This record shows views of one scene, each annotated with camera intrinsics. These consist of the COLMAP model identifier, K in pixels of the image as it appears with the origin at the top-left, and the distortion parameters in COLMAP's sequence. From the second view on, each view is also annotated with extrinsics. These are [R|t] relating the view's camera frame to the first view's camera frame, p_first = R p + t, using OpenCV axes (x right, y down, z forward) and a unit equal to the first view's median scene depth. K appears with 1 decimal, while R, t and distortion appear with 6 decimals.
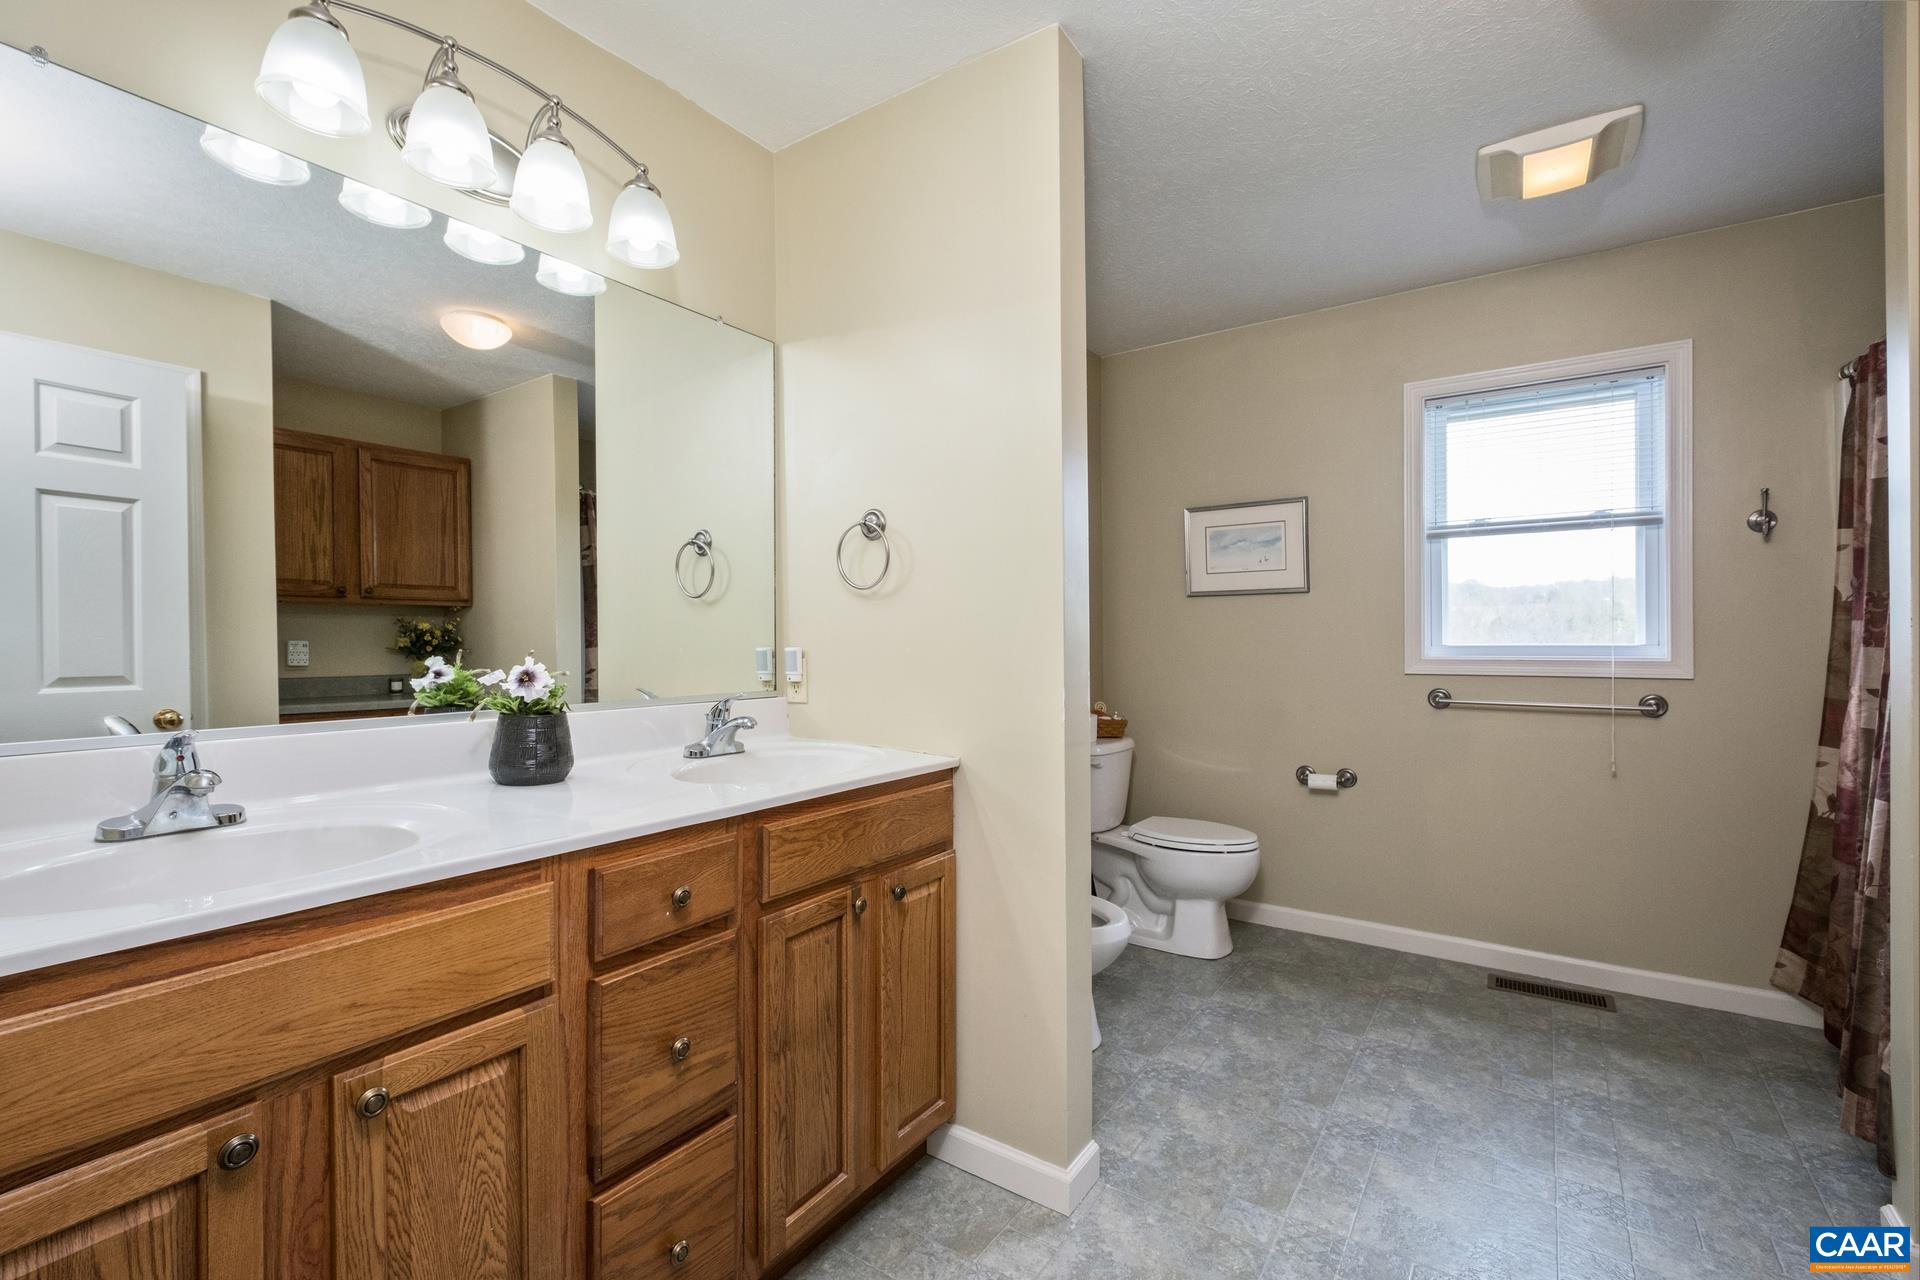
lens RADIAL K [[849.5, 0, 956.9], [0, 849.5, 640.1], [0, 0, 1]] dist [-0.008808, 0.000494]
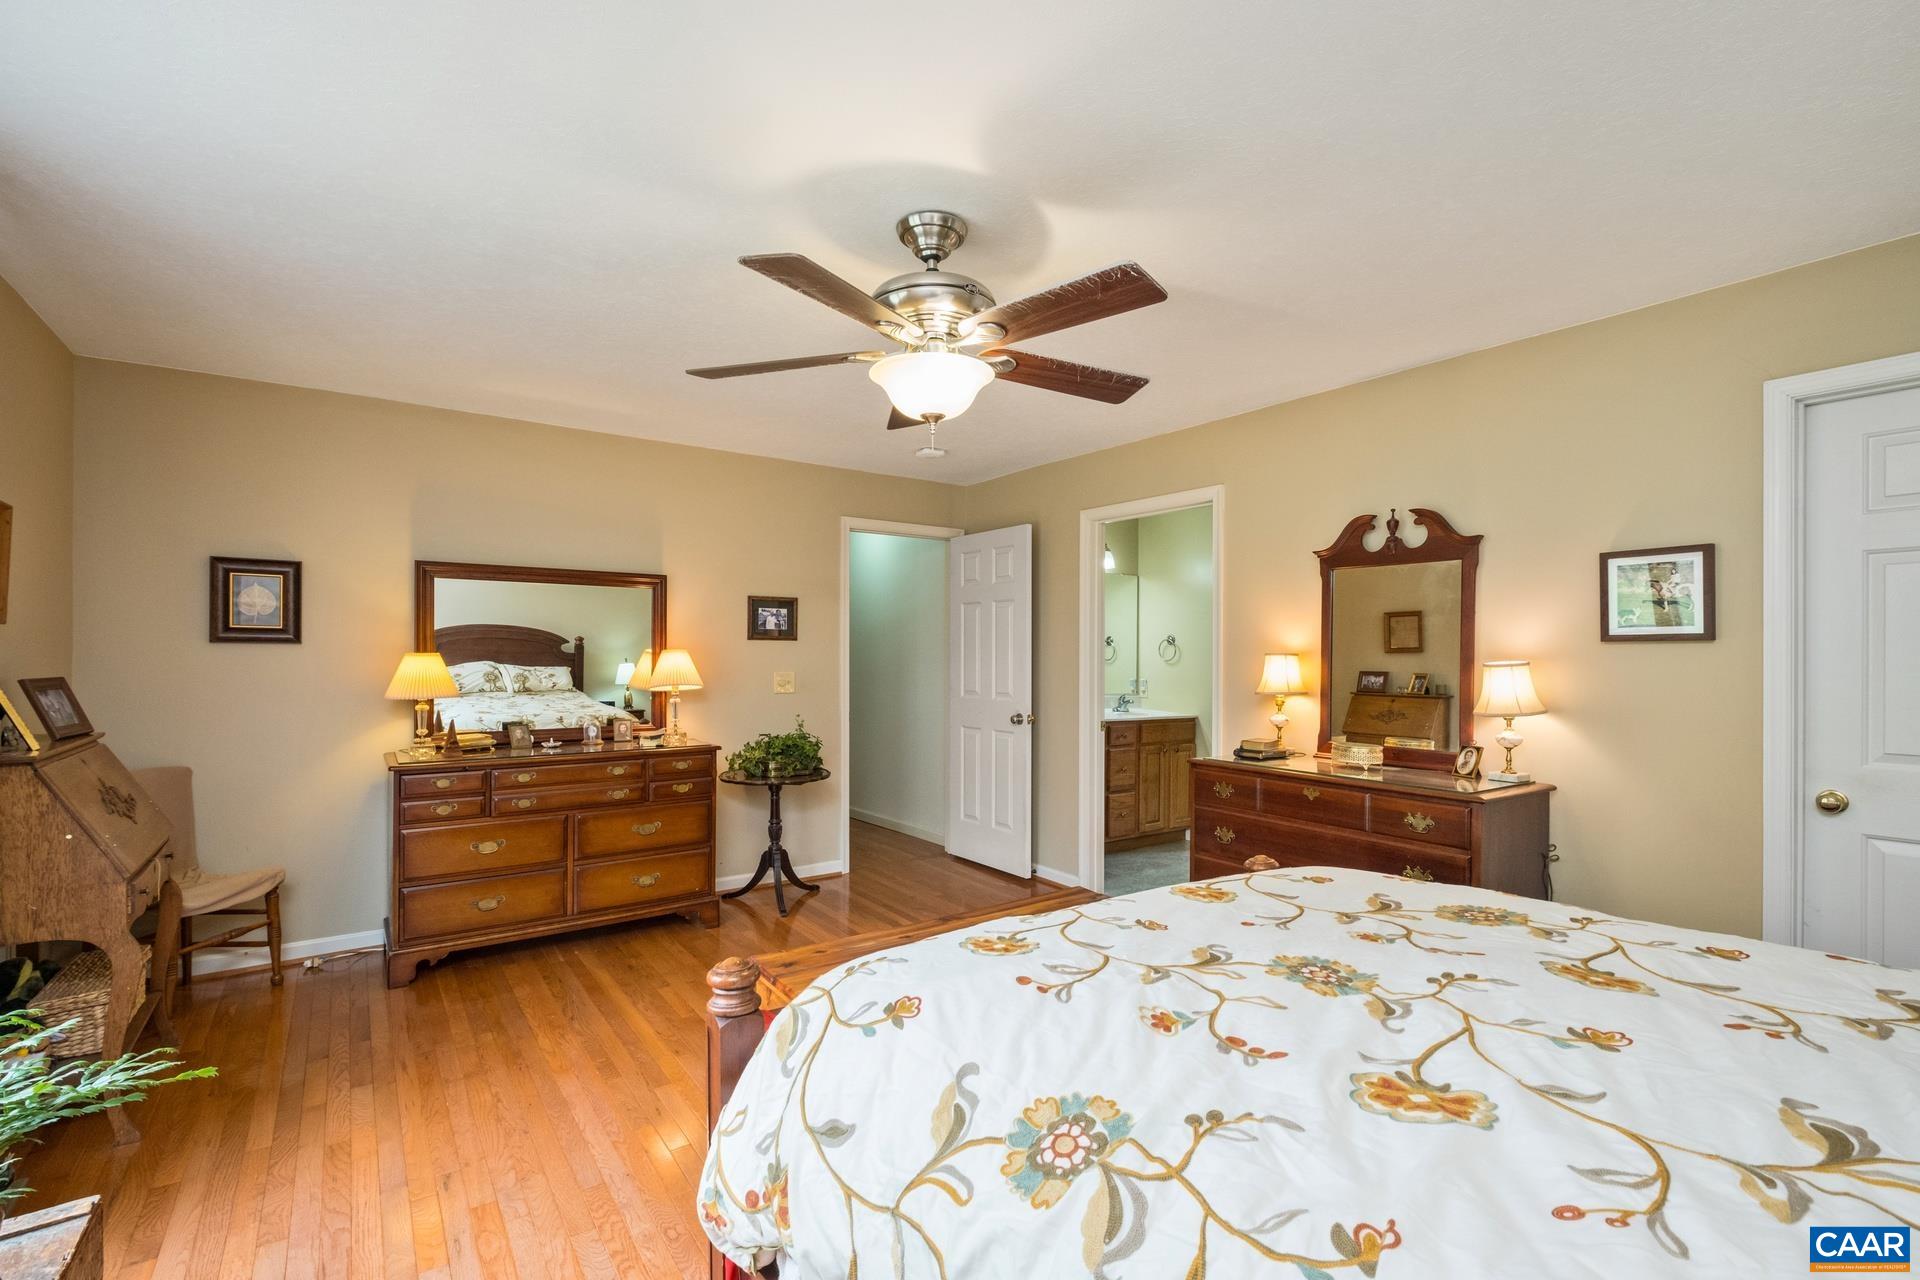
lens RADIAL K [[849.5, 0, 956.5], [0, 849.5, 652.6], [0, 0, 1]] dist [-0.008808, 0.000494]
pose [[0.937819, 0.009037, -0.347007, 0.287130], [-0.013041, 0.999873, -0.009205, -0.063932], [0.346879, 0.013158, 0.937817, -2.561891]]
